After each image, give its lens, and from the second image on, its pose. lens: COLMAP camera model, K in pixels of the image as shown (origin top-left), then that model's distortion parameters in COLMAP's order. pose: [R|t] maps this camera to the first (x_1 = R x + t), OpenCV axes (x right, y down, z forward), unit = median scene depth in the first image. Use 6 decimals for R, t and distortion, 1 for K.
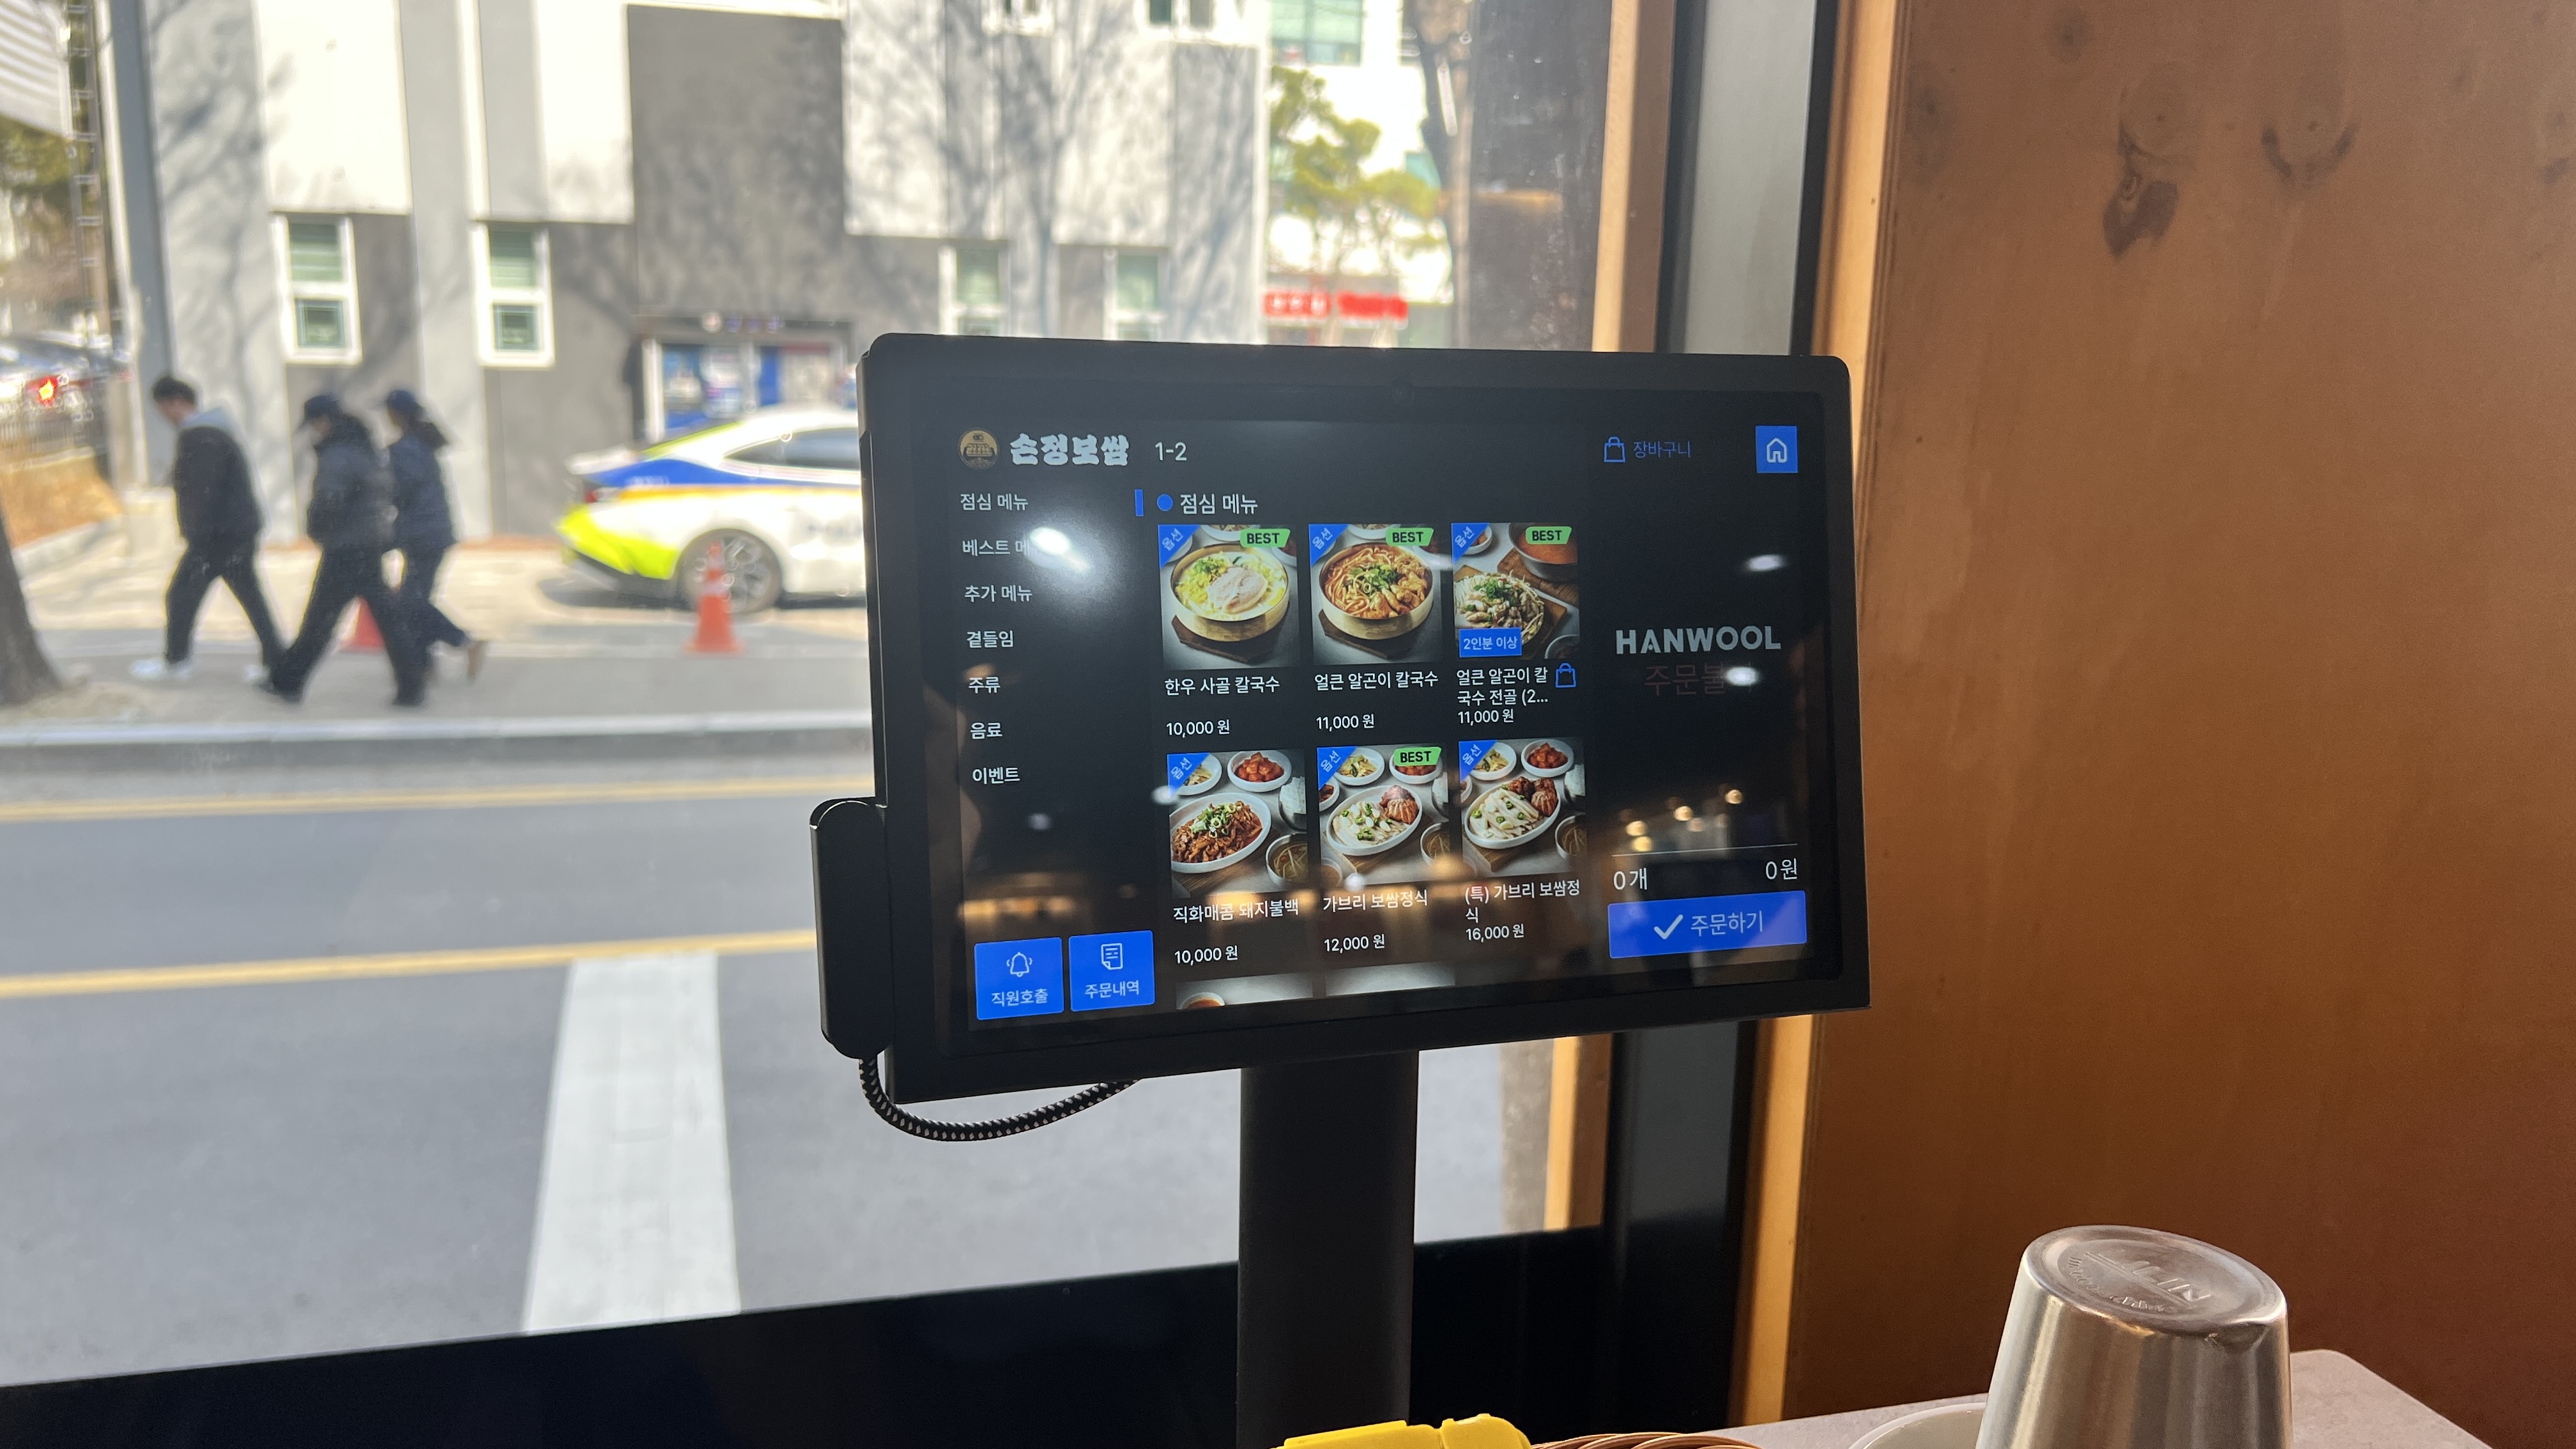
lens RADIAL K [[1971.5, 0, 1274.2], [0, 1971.5, 726.7], [0, 0, 1]] dist [0.012348, -0.033356]
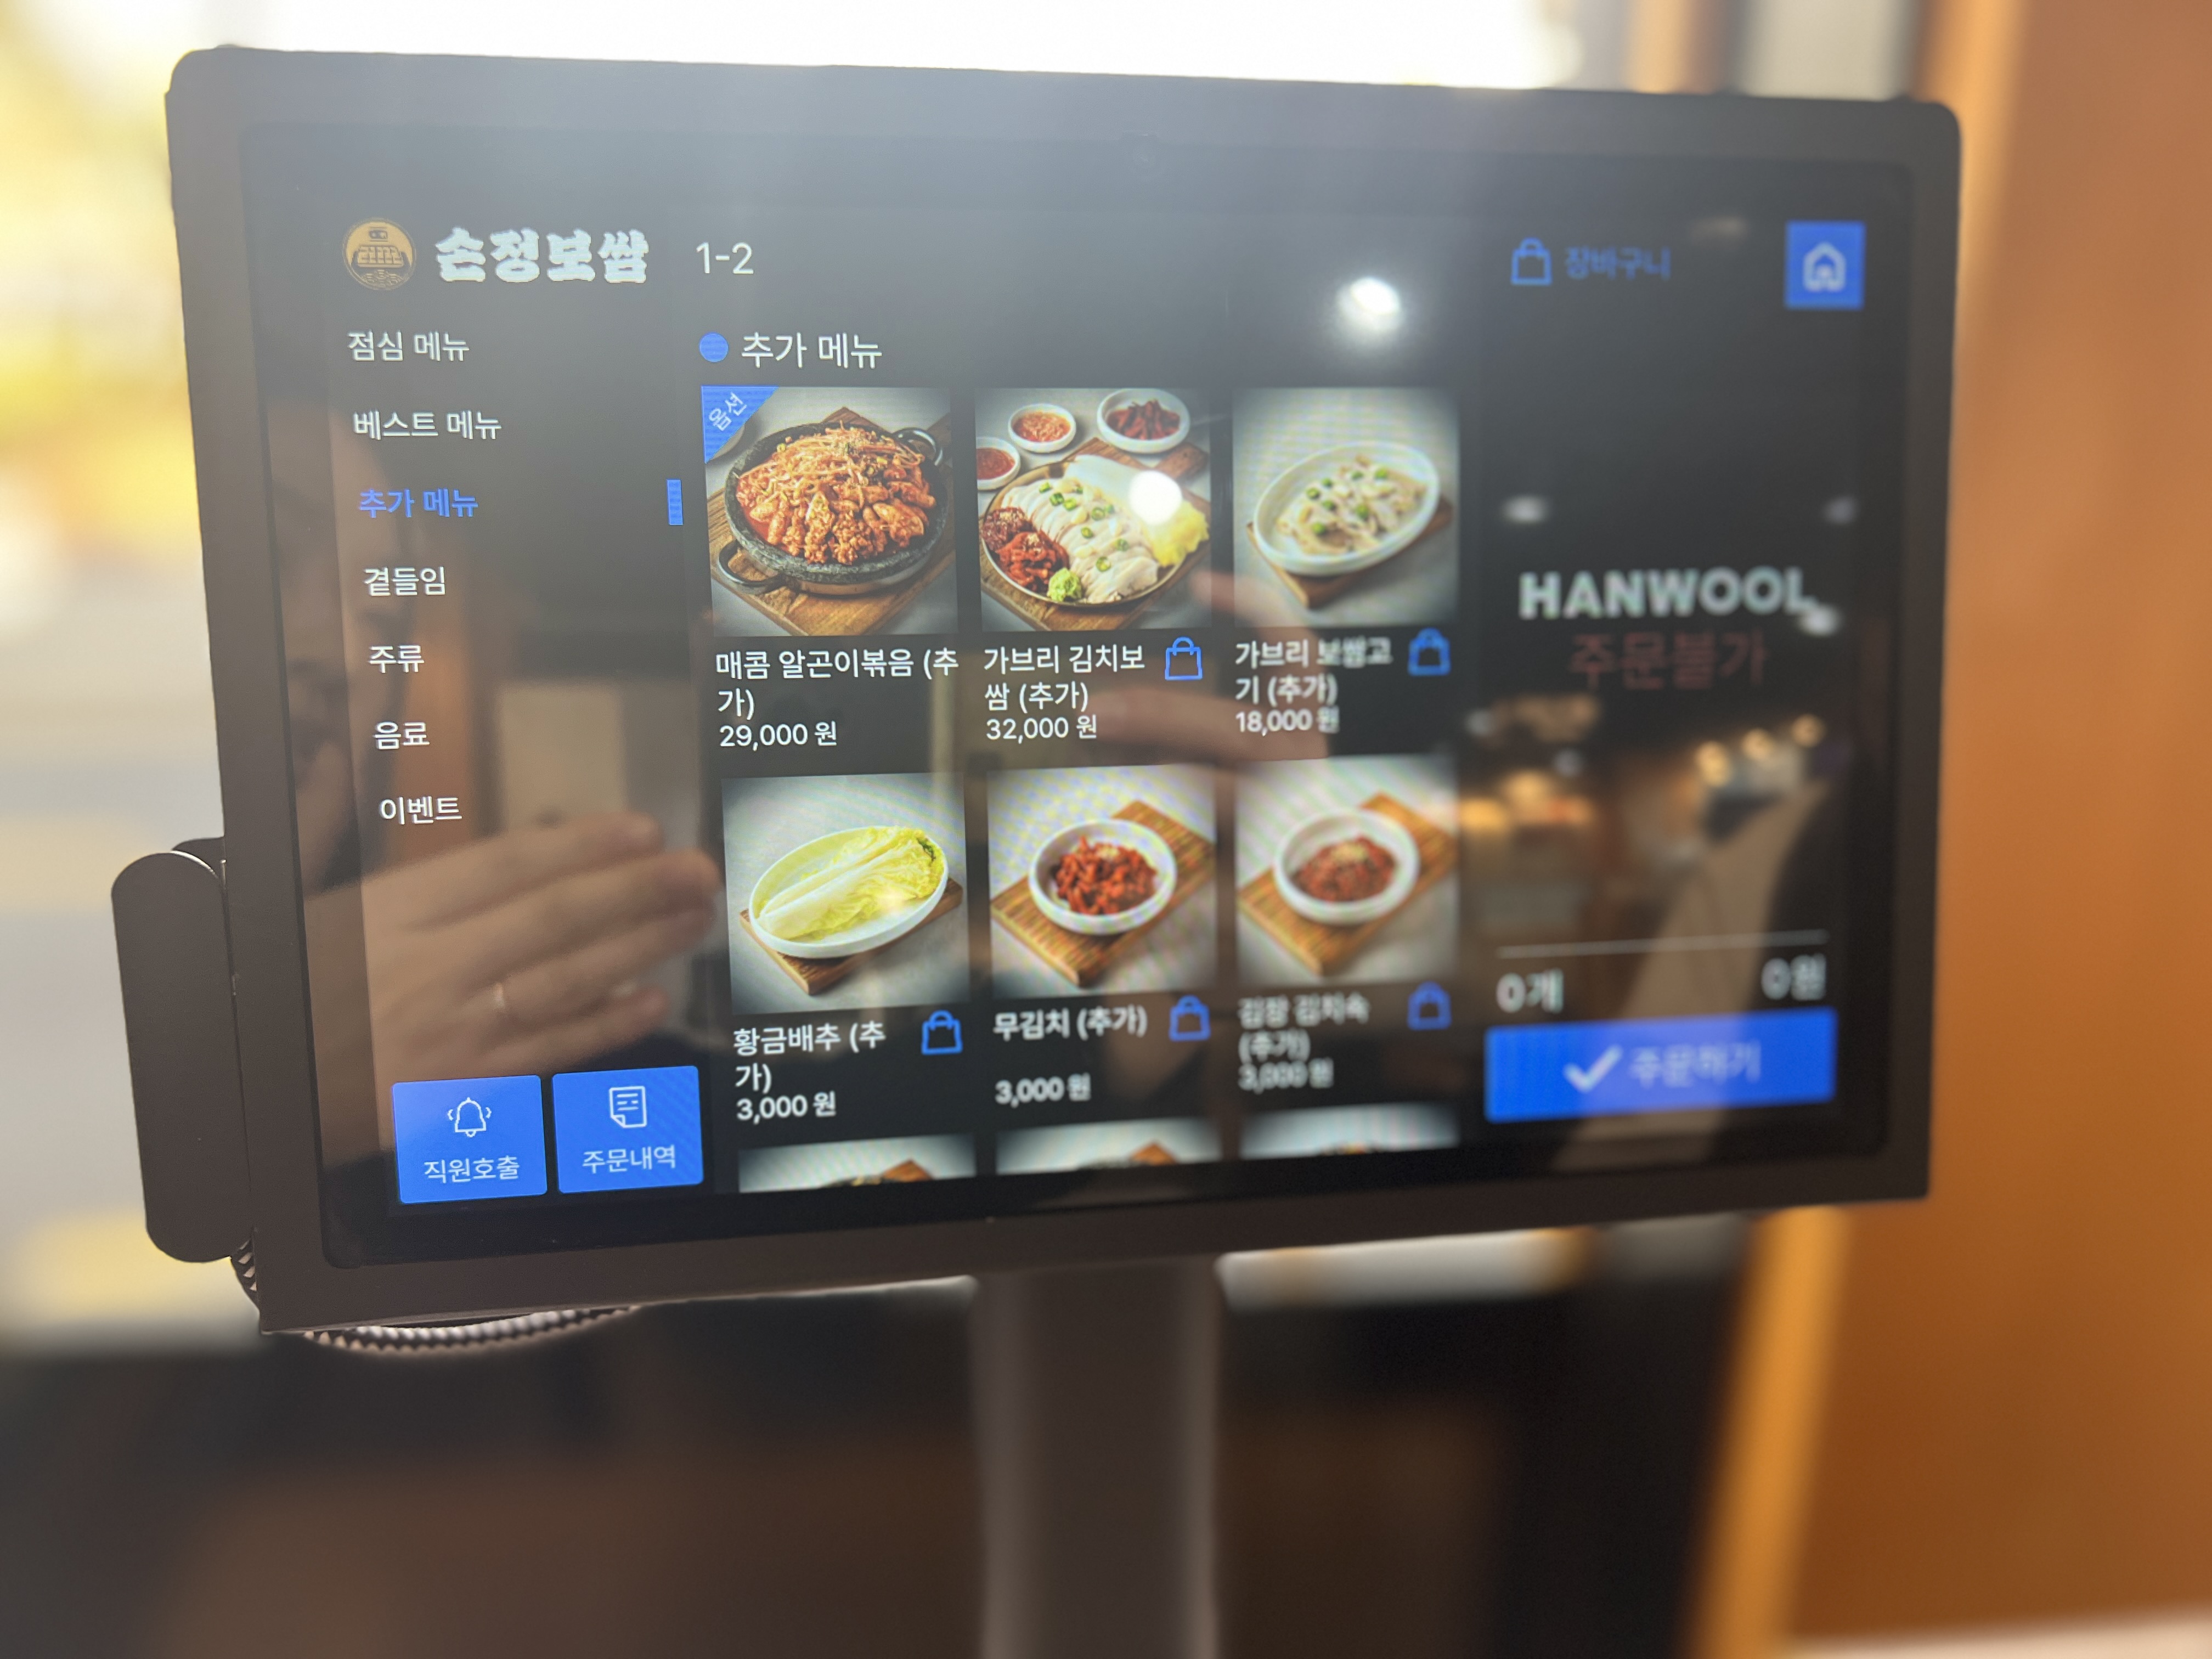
lens RADIAL K [[1695.2, 0, 1118.4], [0, 1695.2, 833.5], [0, 0, 1]] dist [-0.024776, -0.013799]
pose [[0.987264, 0.032403, -0.155753, 0.135426], [-0.016075, 0.994345, 0.104971, -0.023243], [0.158274, -0.101130, 0.982203, 0.476661]]
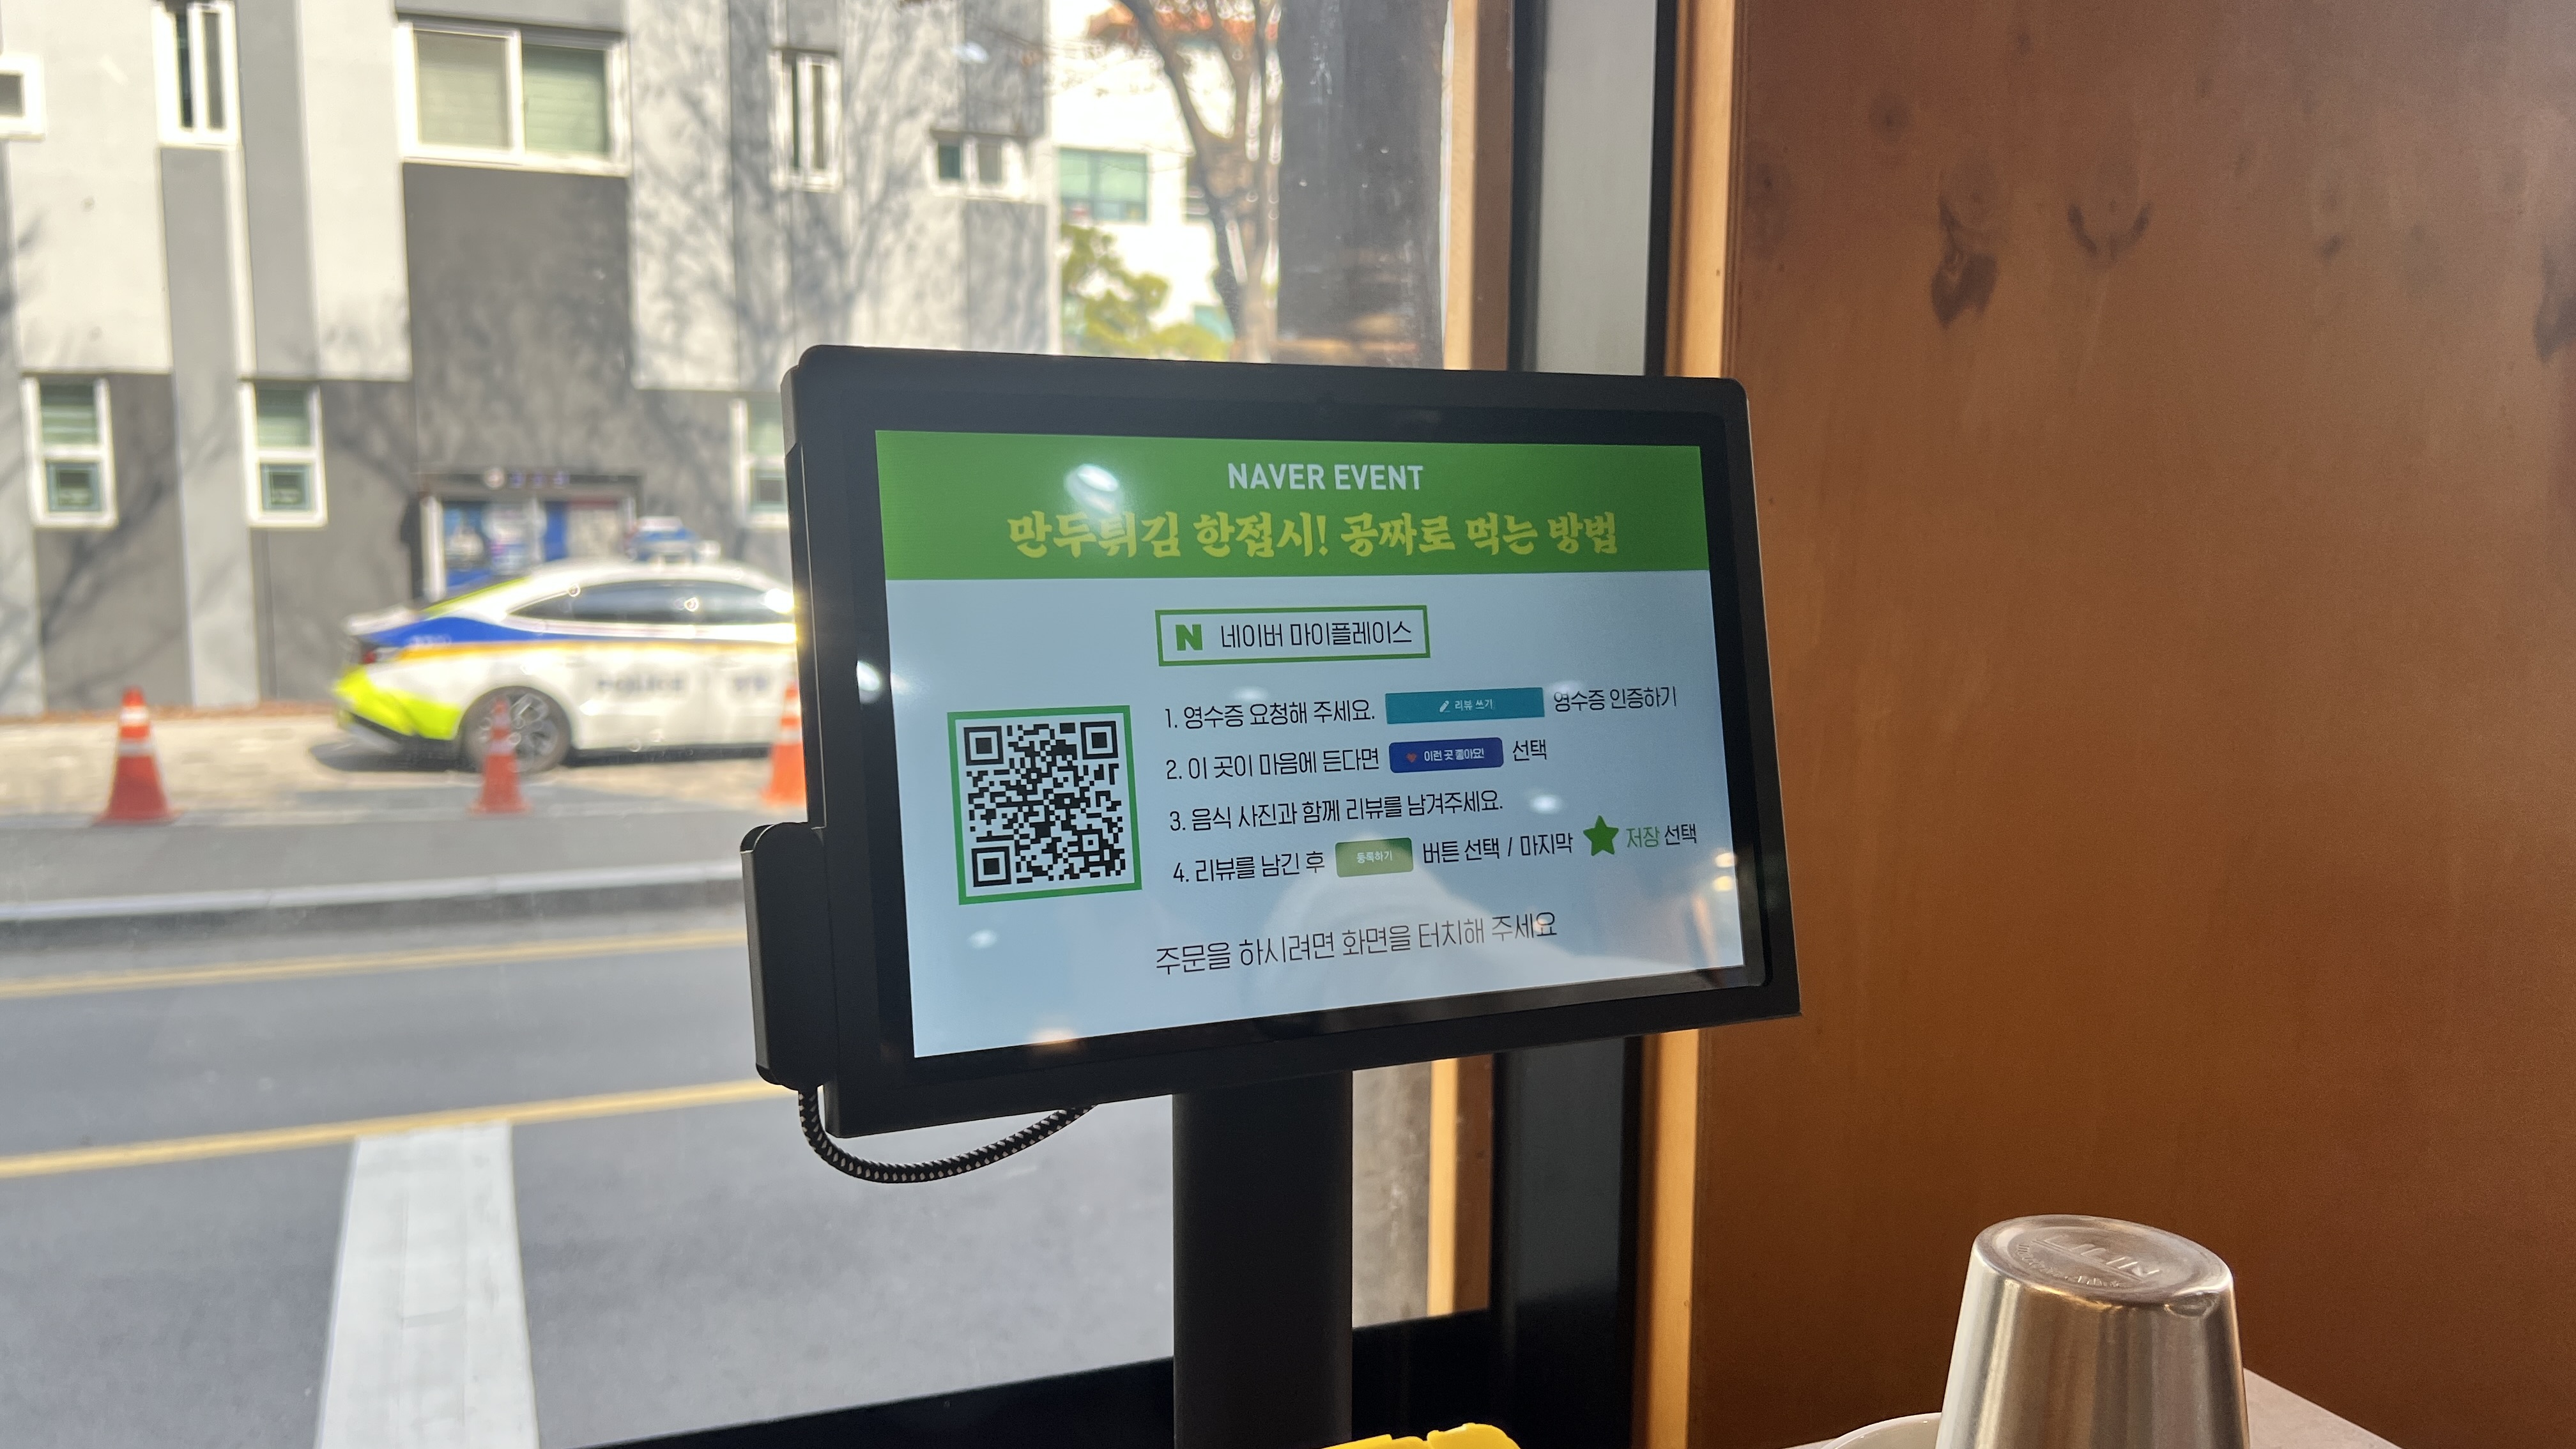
lens RADIAL K [[1971.5, 0, 1275.4], [0, 1971.5, 723.9], [0, 0, 1]] dist [0.012348, -0.033356]
pose [[0.994680, -0.028718, 0.098932, -0.062151], [0.035807, 0.996859, -0.070641, 0.057819], [-0.096593, 0.073808, 0.992584, 0.015210]]
